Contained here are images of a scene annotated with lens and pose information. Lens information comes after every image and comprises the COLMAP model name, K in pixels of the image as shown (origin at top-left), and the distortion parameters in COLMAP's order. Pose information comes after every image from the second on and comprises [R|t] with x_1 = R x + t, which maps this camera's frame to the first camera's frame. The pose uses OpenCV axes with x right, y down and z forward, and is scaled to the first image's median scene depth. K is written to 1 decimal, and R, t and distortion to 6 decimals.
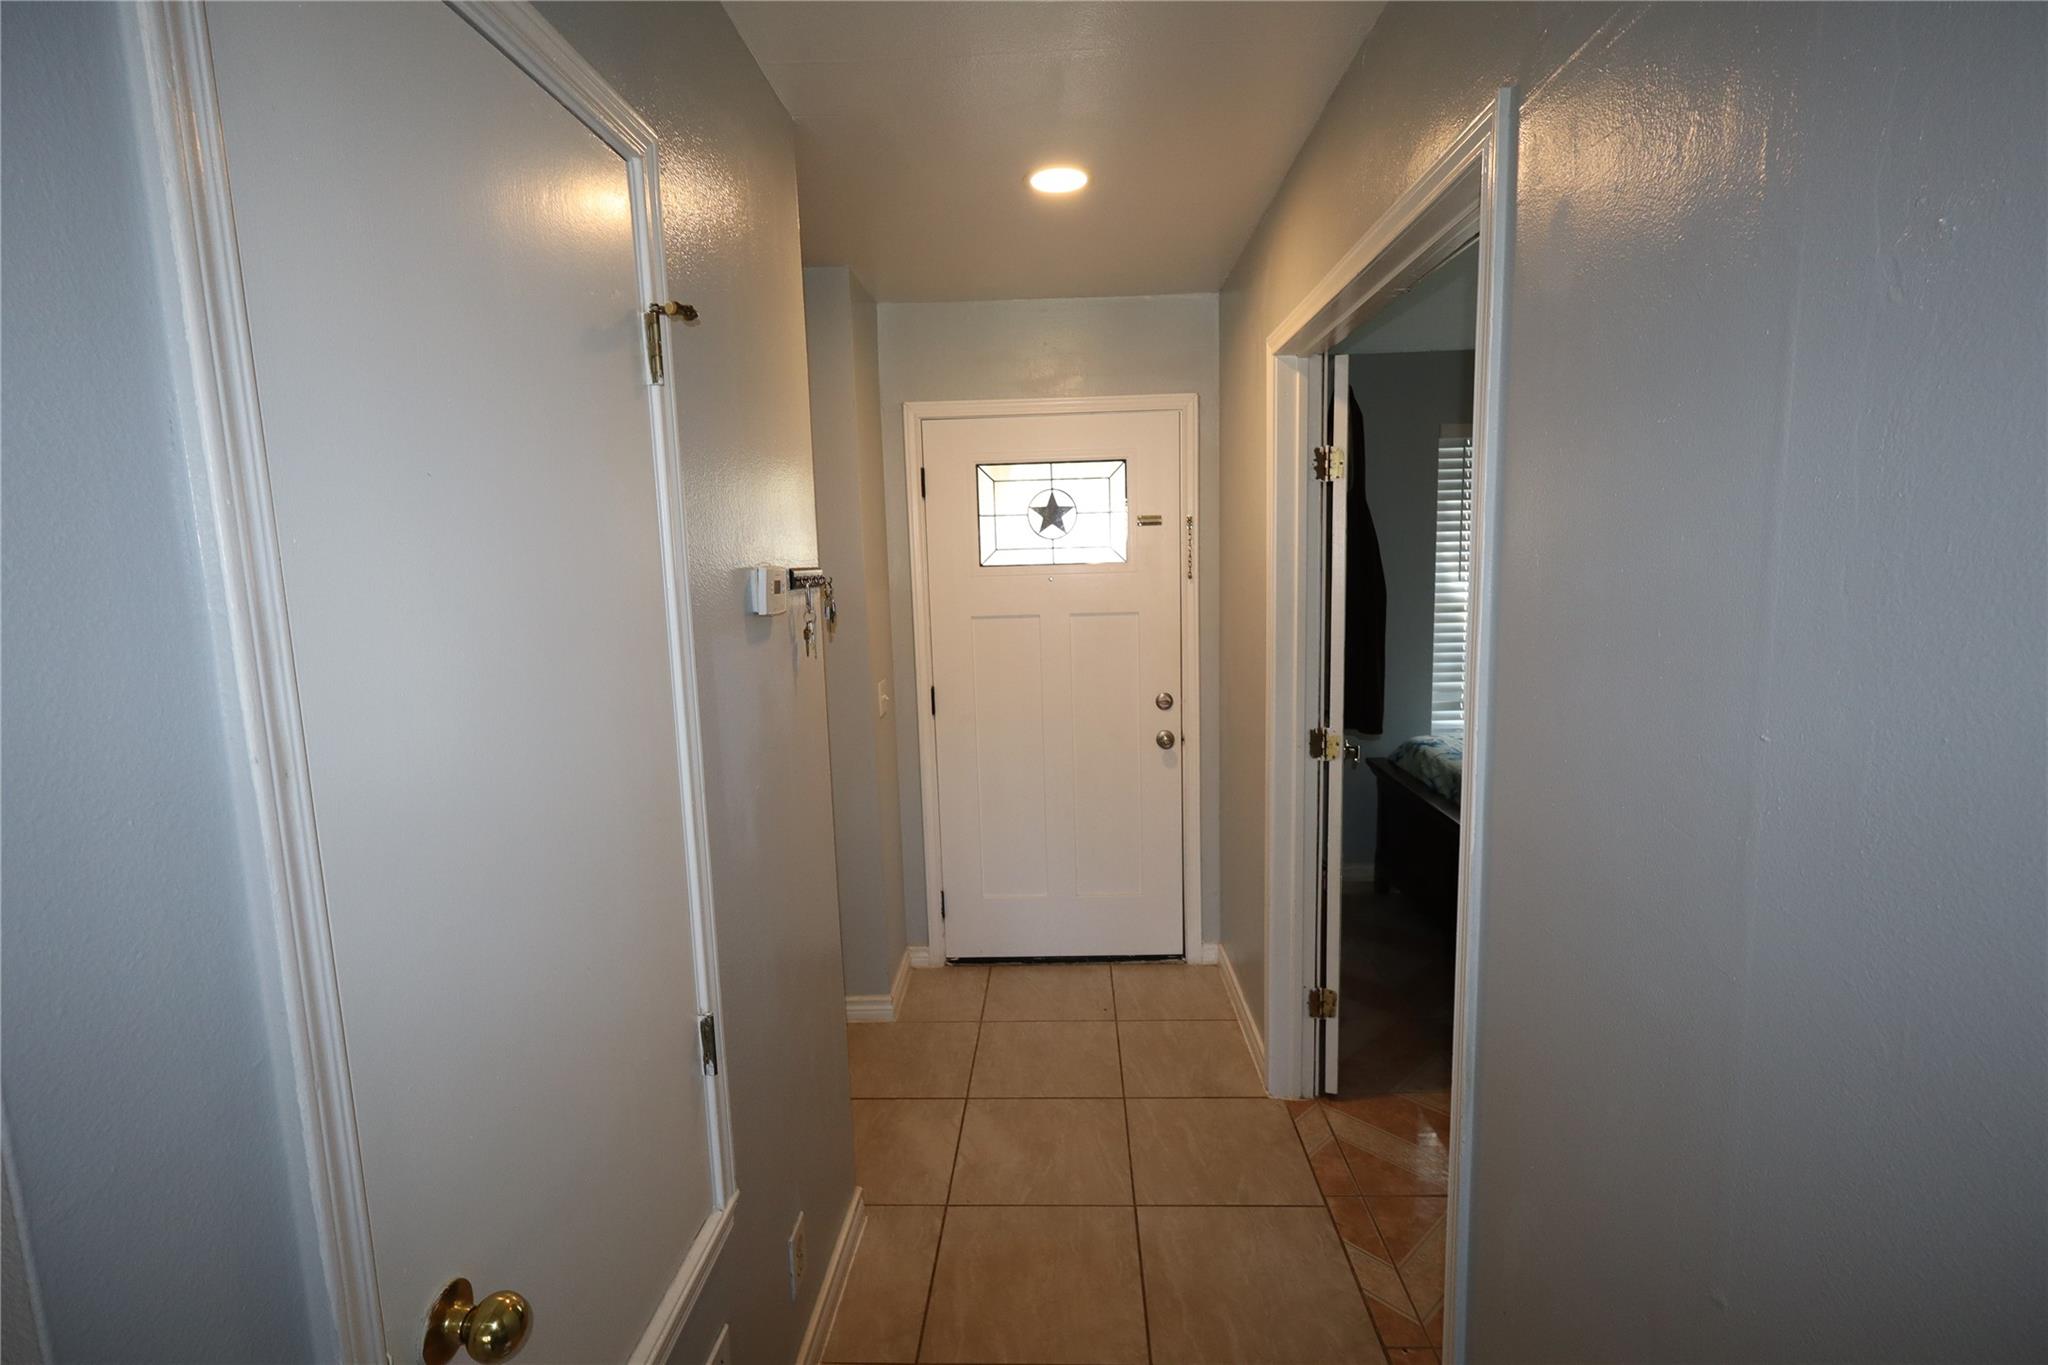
lens RADIAL K [[943.8, 0, 1034.1], [0, 943.8, 685.0], [0, 0, 1]] dist [0.000087, 0.001368]
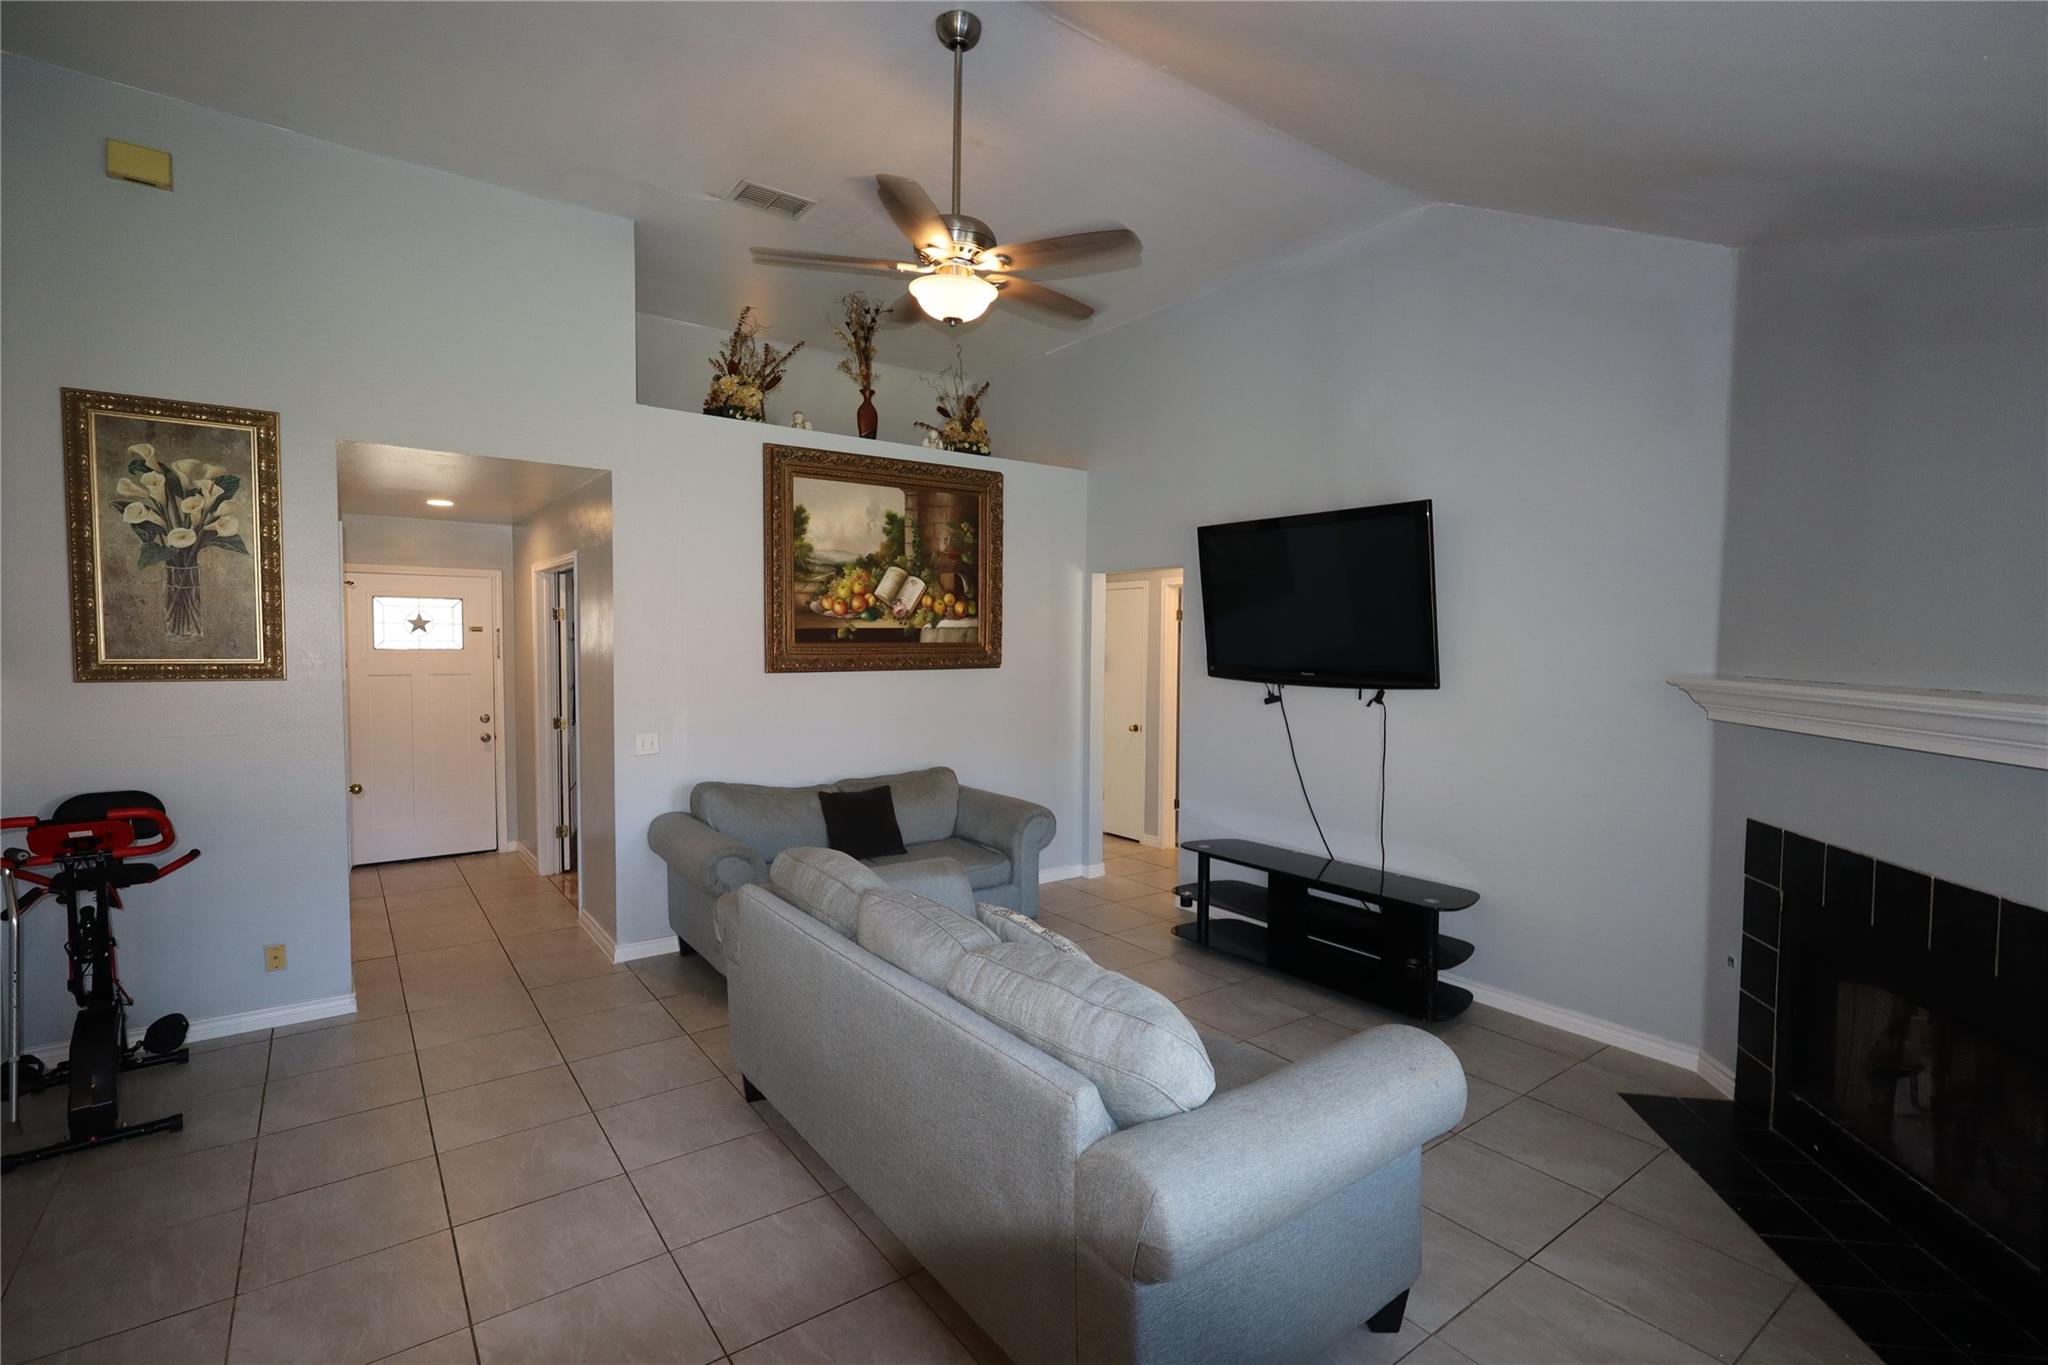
lens RADIAL K [[943.8, 0, 1034.1], [0, 943.8, 685.0], [0, 0, 1]] dist [0.000087, 0.001368]
pose [[0.778103, 0.005436, 0.628113, -0.226595], [0.054355, 0.995629, -0.075952, 0.171604], [-0.625781, 0.093240, 0.774406, -1.365065]]
